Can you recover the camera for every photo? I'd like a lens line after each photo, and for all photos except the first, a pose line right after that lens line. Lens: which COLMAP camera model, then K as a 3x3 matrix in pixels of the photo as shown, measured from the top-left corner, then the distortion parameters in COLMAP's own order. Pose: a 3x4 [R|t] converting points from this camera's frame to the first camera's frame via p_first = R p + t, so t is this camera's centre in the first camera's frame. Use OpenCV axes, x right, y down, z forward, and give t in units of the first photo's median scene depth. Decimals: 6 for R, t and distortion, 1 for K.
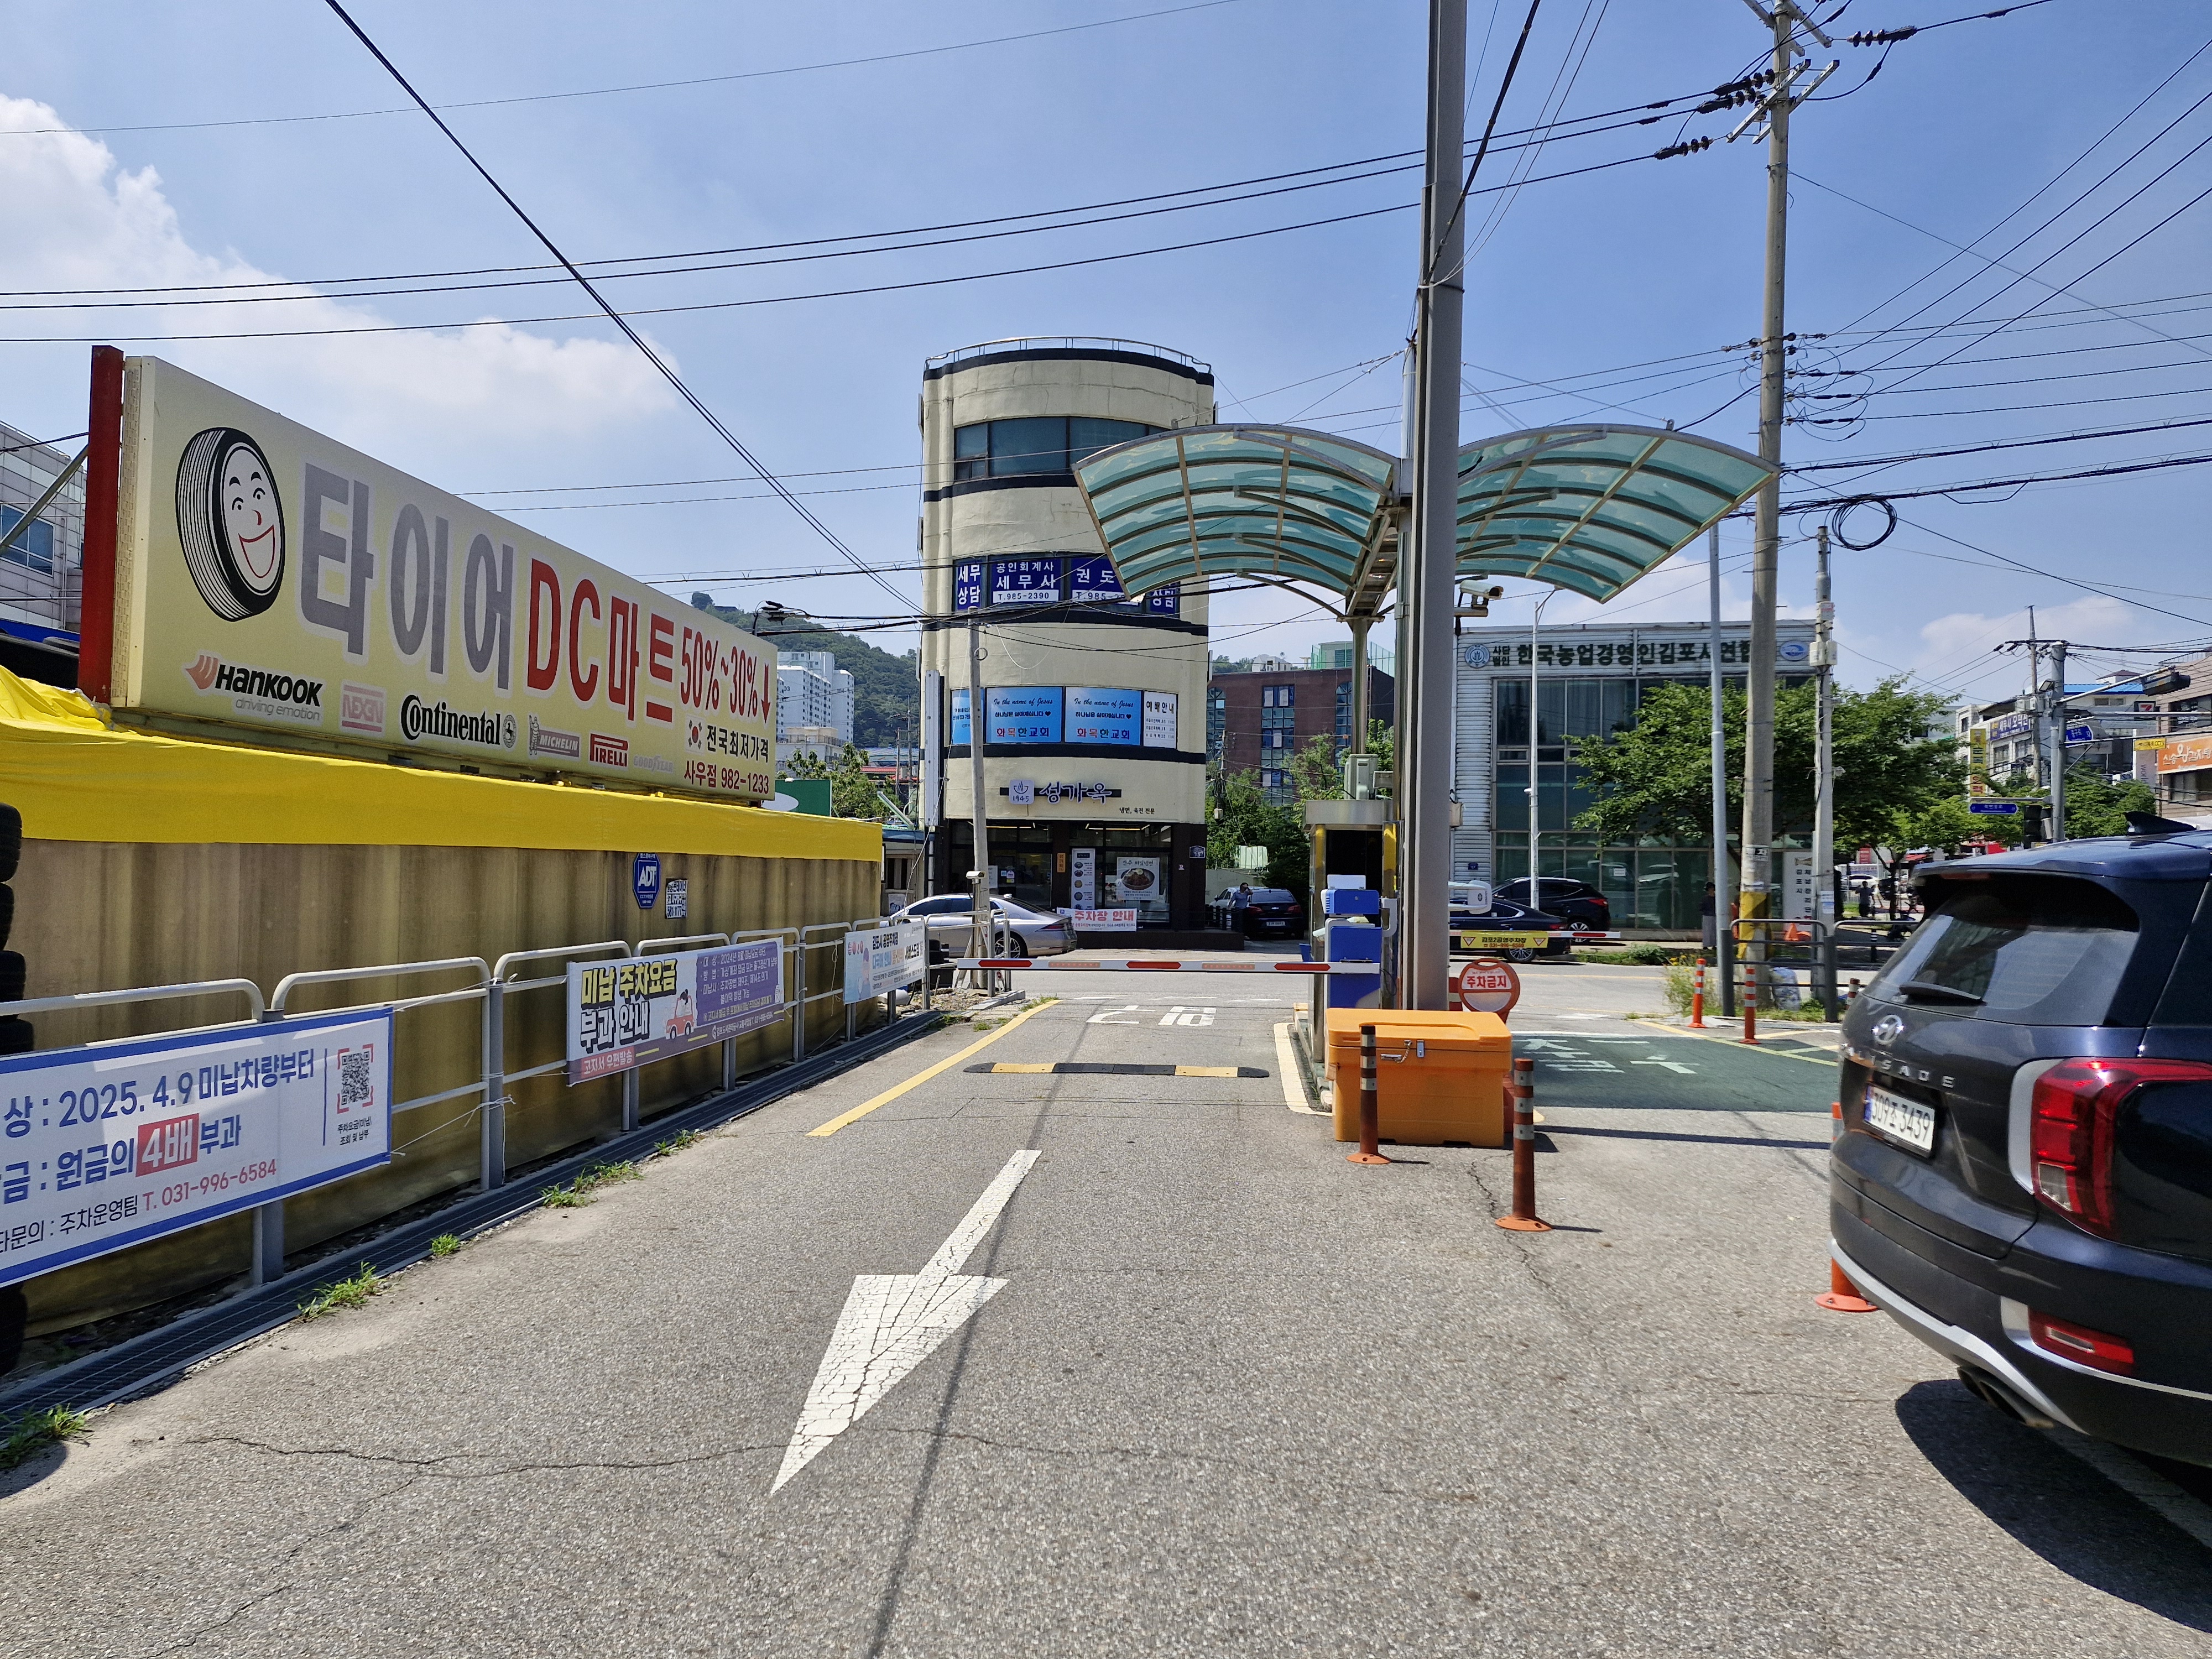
lens RADIAL K [[1577.0, 0, 1106.0], [0, 1577.0, 829.5], [0, 0, 1]] dist [0.105311, -0.142233]
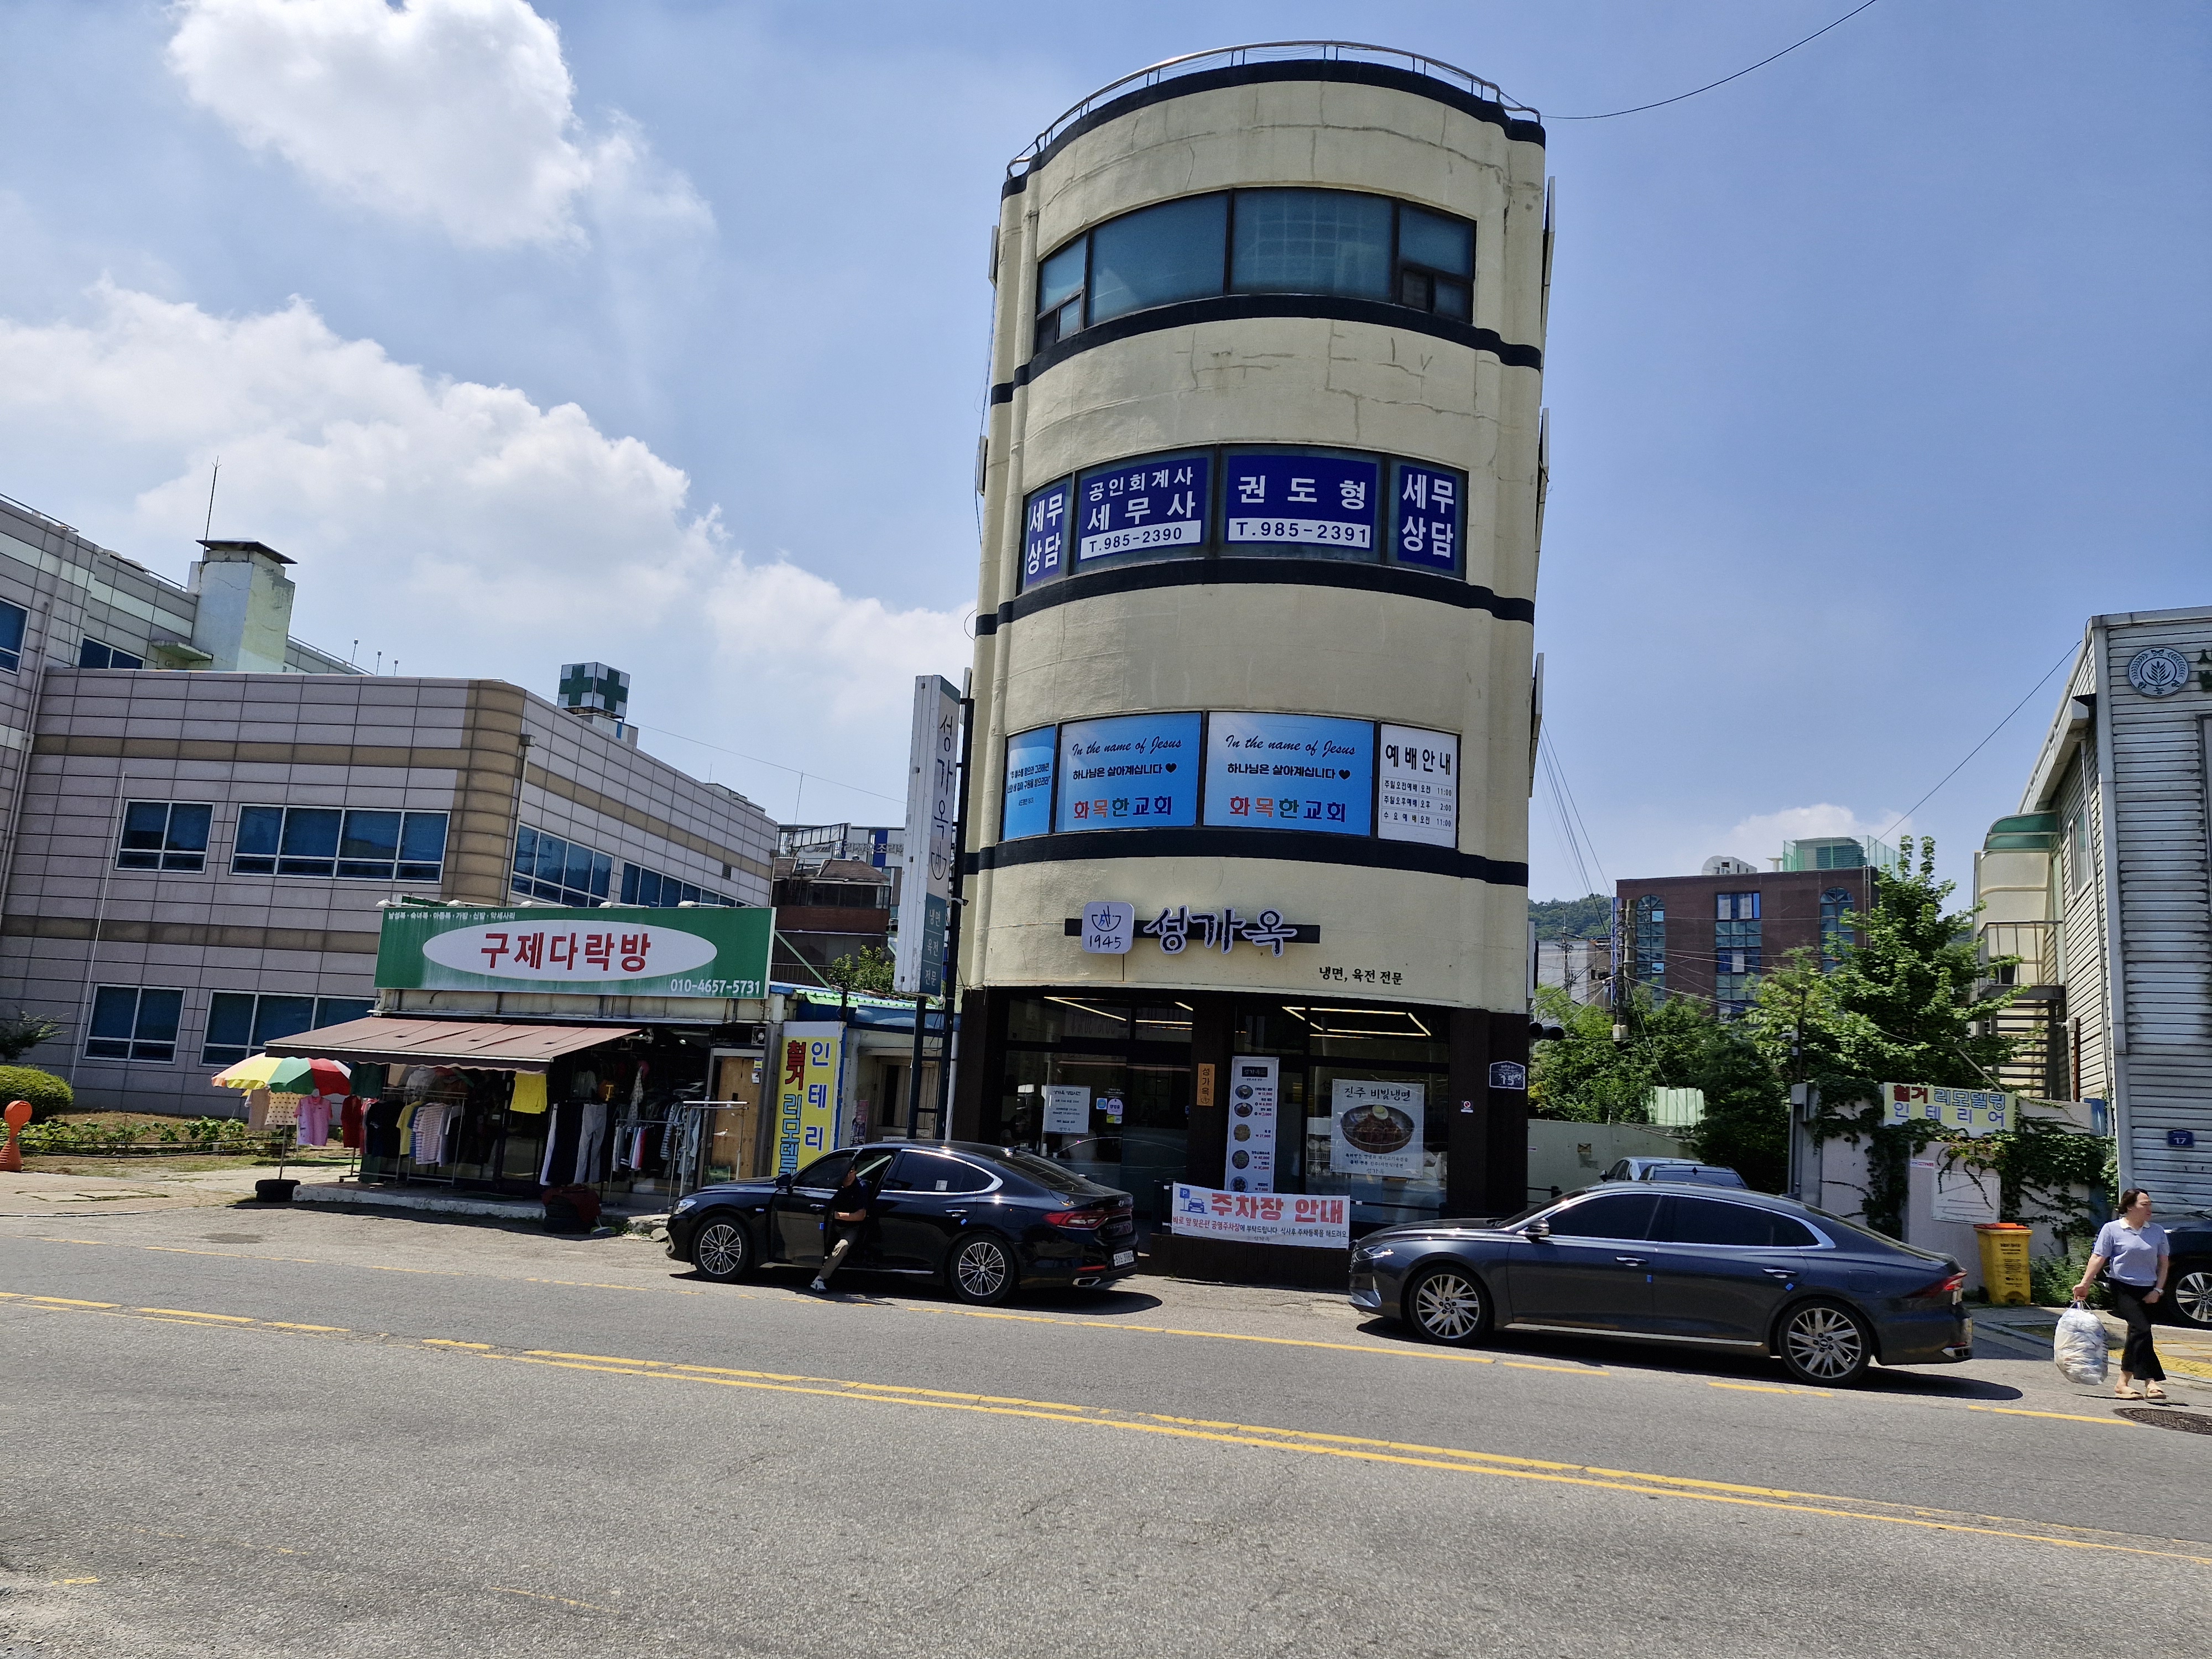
lens RADIAL K [[1577.0, 0, 1106.0], [0, 1577.0, 829.5], [0, 0, 1]] dist [0.105311, -0.142233]
pose [[0.962742, -0.006741, -0.270336, 0.072180], [-0.034921, 0.988219, -0.149006, 0.017059], [0.268156, 0.152895, 0.951165, 0.528105]]
